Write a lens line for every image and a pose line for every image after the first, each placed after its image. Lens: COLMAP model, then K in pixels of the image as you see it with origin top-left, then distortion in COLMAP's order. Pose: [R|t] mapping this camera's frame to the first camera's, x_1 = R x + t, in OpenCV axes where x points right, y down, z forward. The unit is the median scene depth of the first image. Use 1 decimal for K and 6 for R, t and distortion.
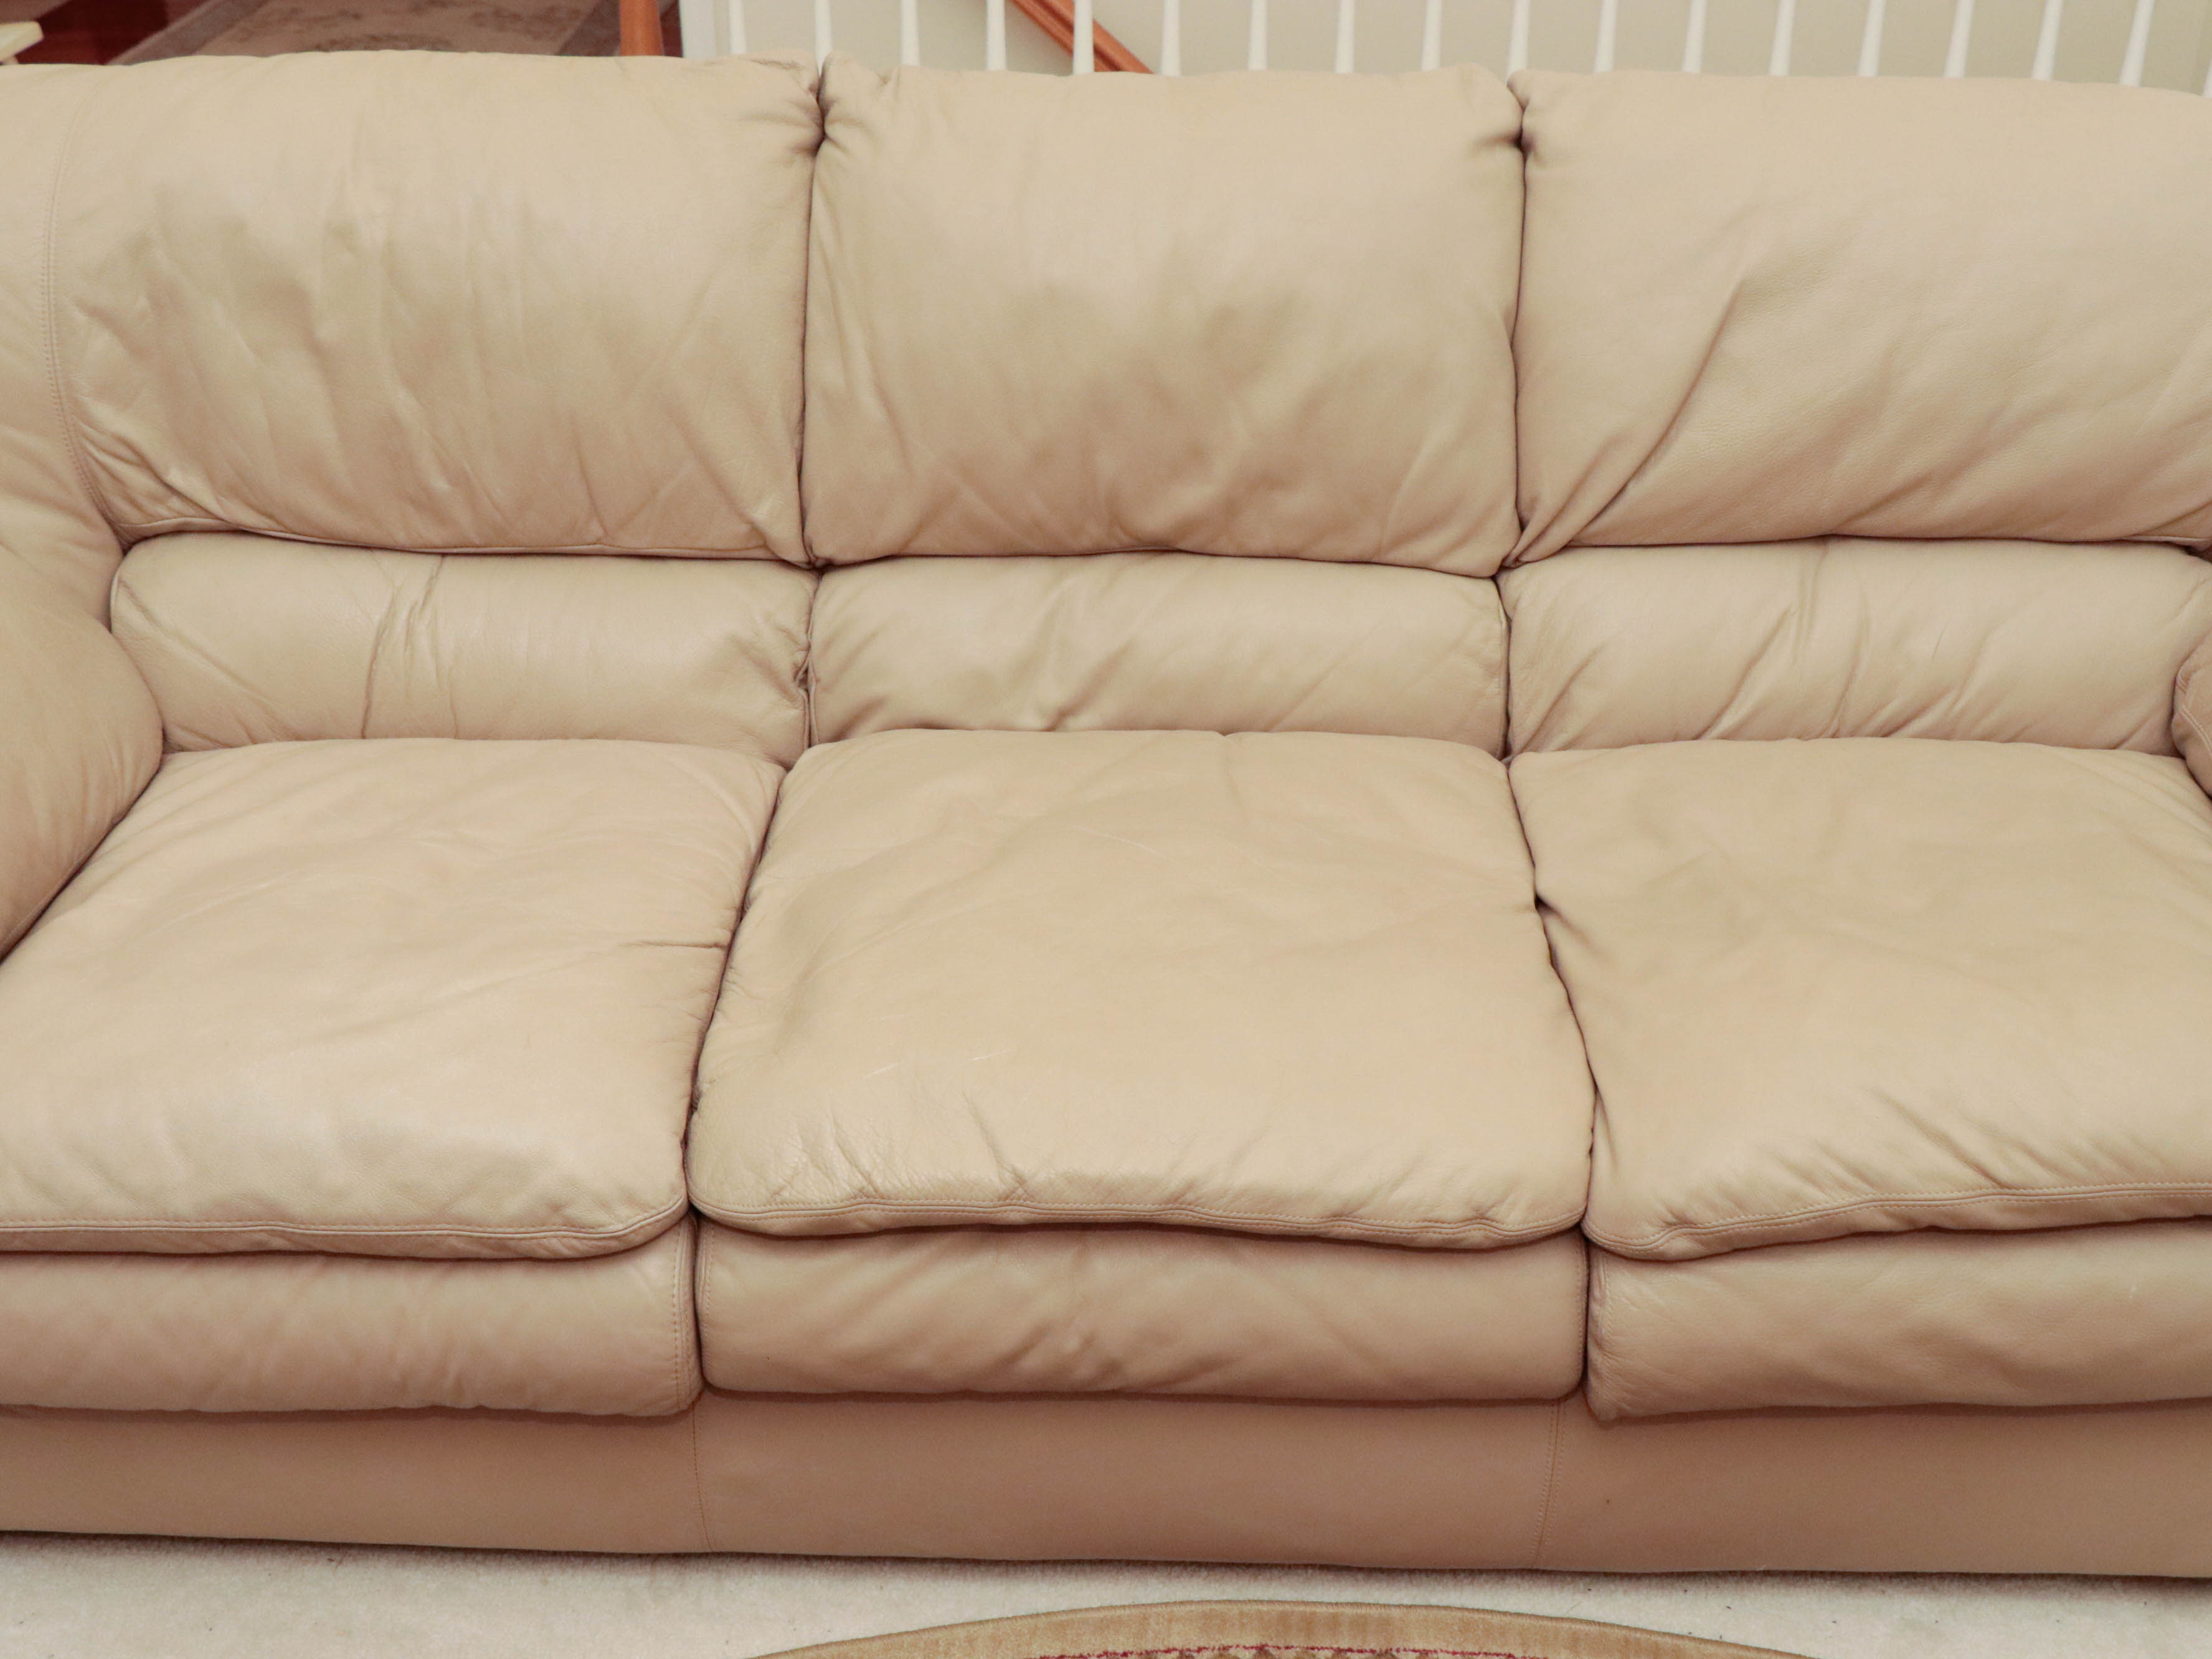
lens RADIAL K [[2371.4, 0, 1109.1], [0, 2371.4, 829.5], [0, 0, 1]] dist [-0.004244, 0.000000]
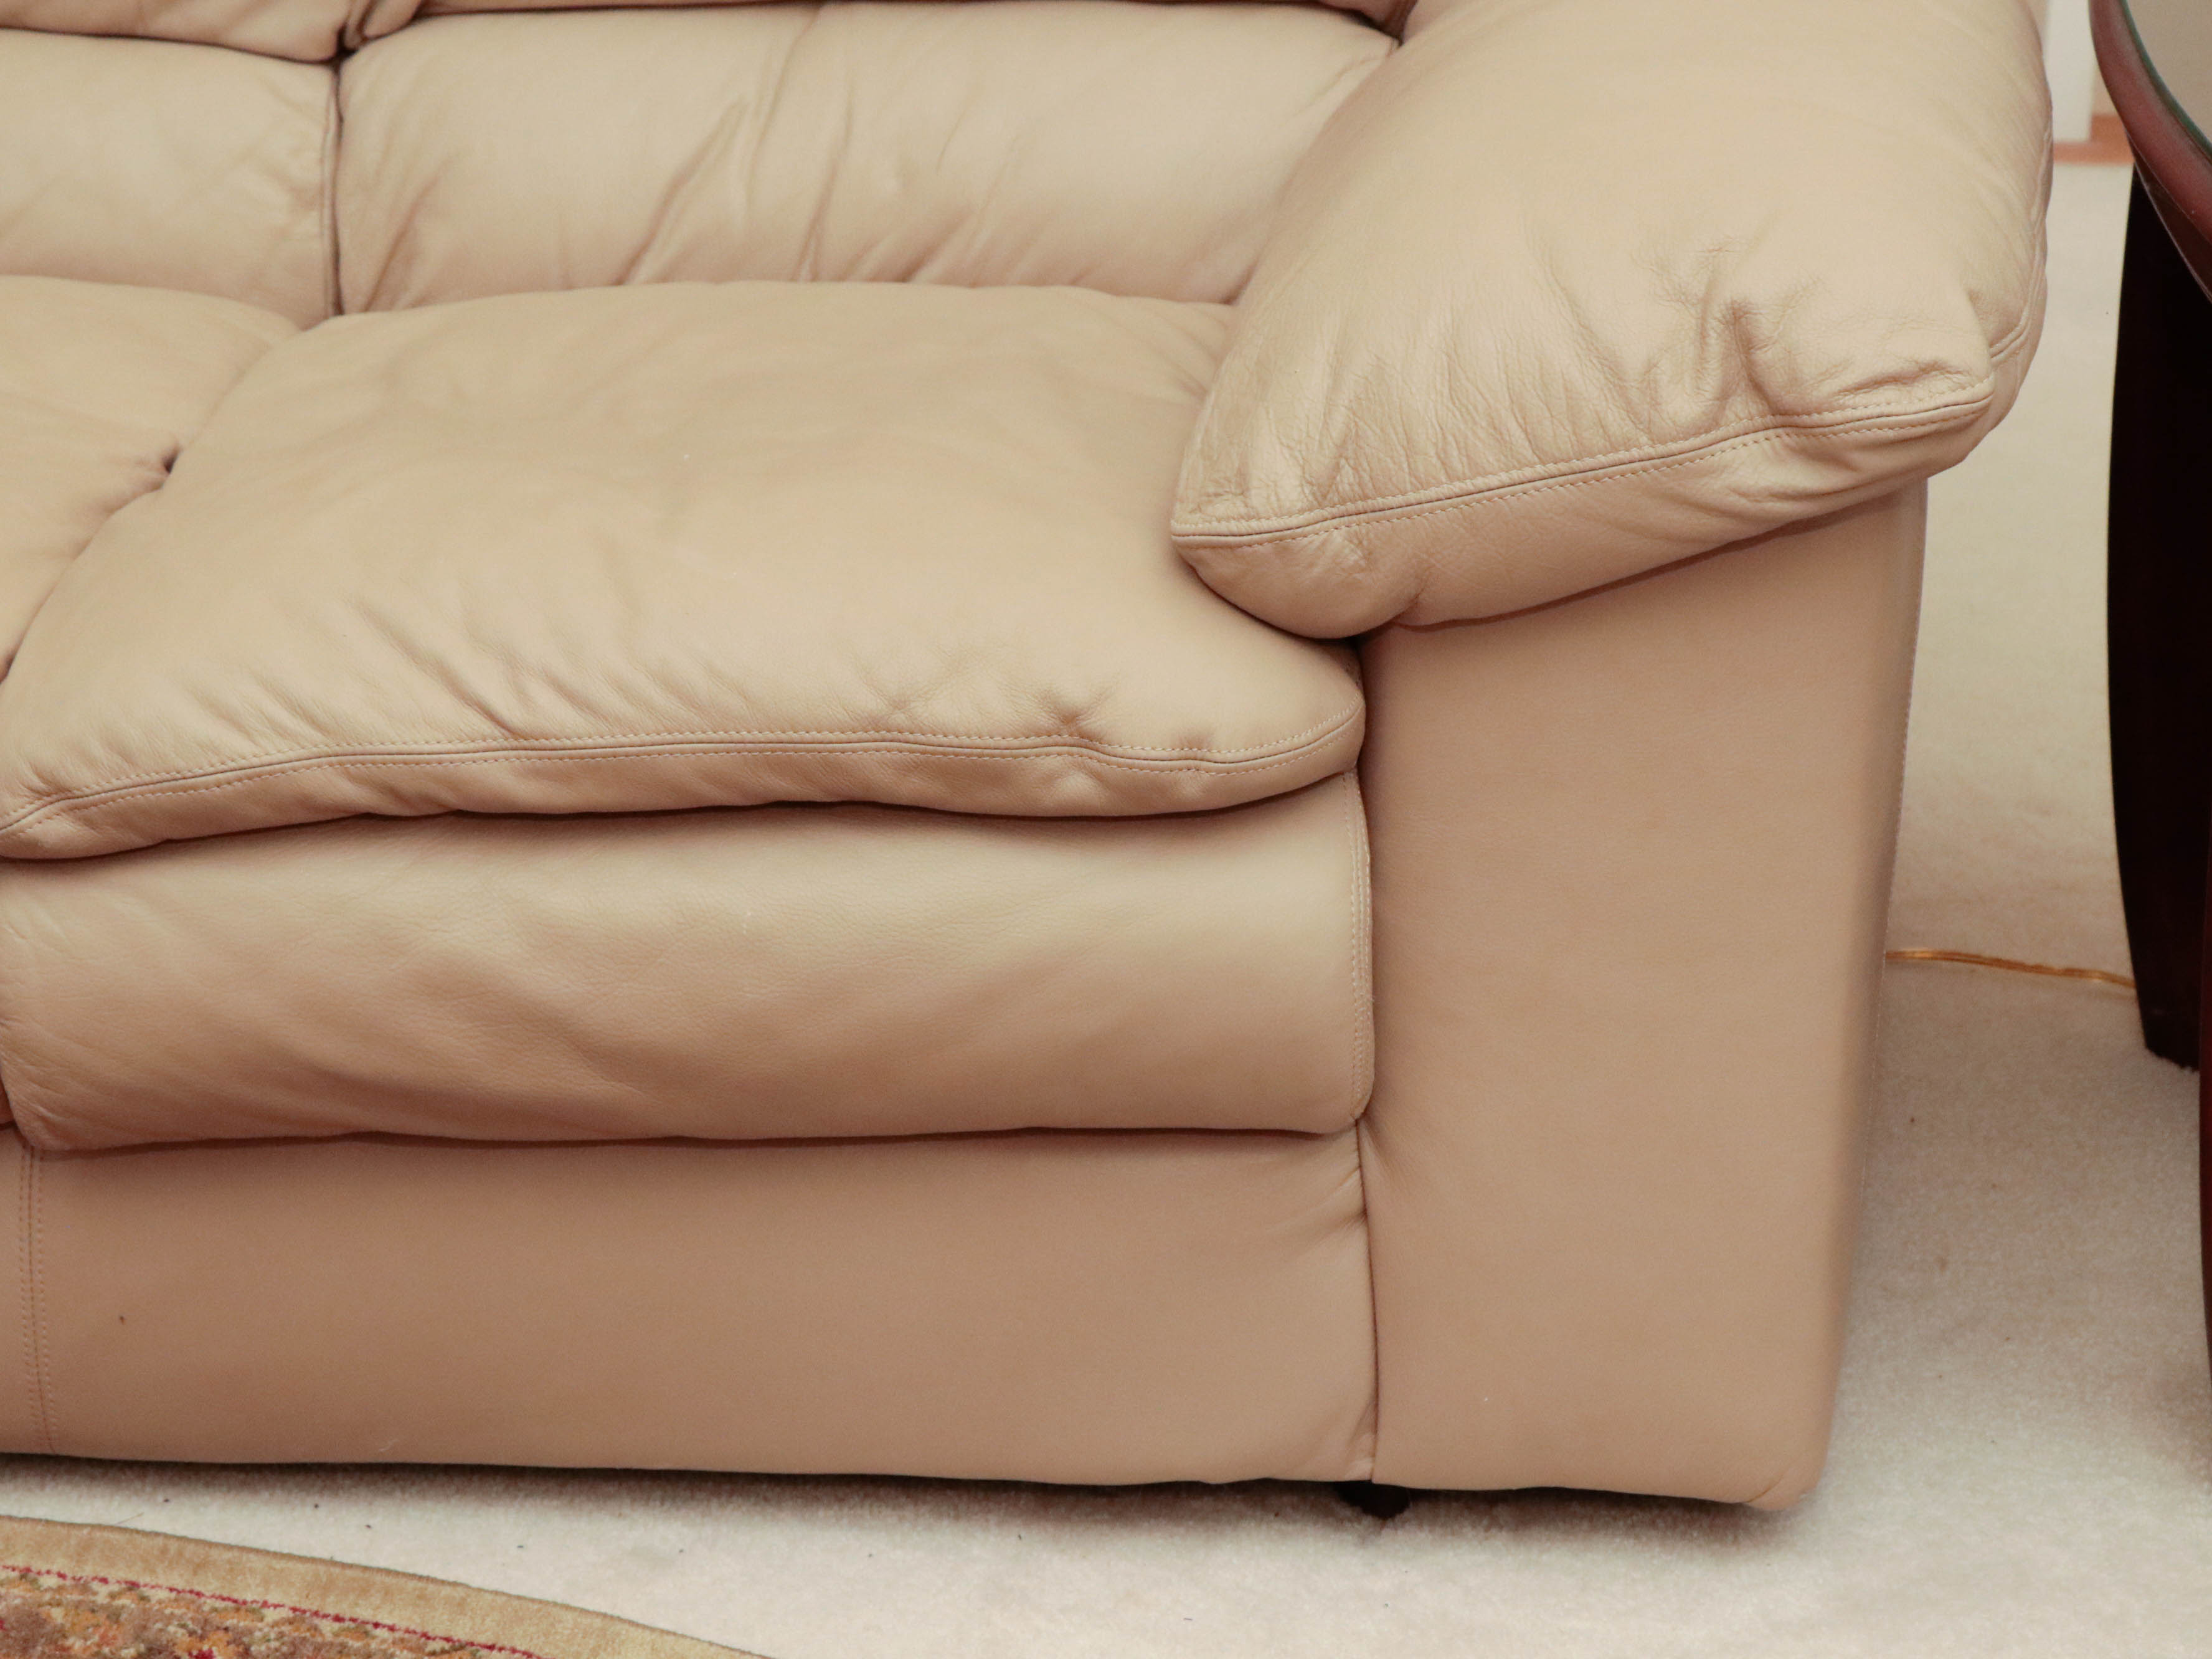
lens RADIAL K [[4254.5, 0, 1100.4], [0, 4254.5, 833.7], [0, 0, 1]] dist [0.016625, 0.000000]
pose [[0.998856, 0.016141, -0.045017, 0.451588], [-0.020057, 0.995924, -0.087943, 0.212450], [0.043414, 0.088745, 0.995108, -0.139395]]
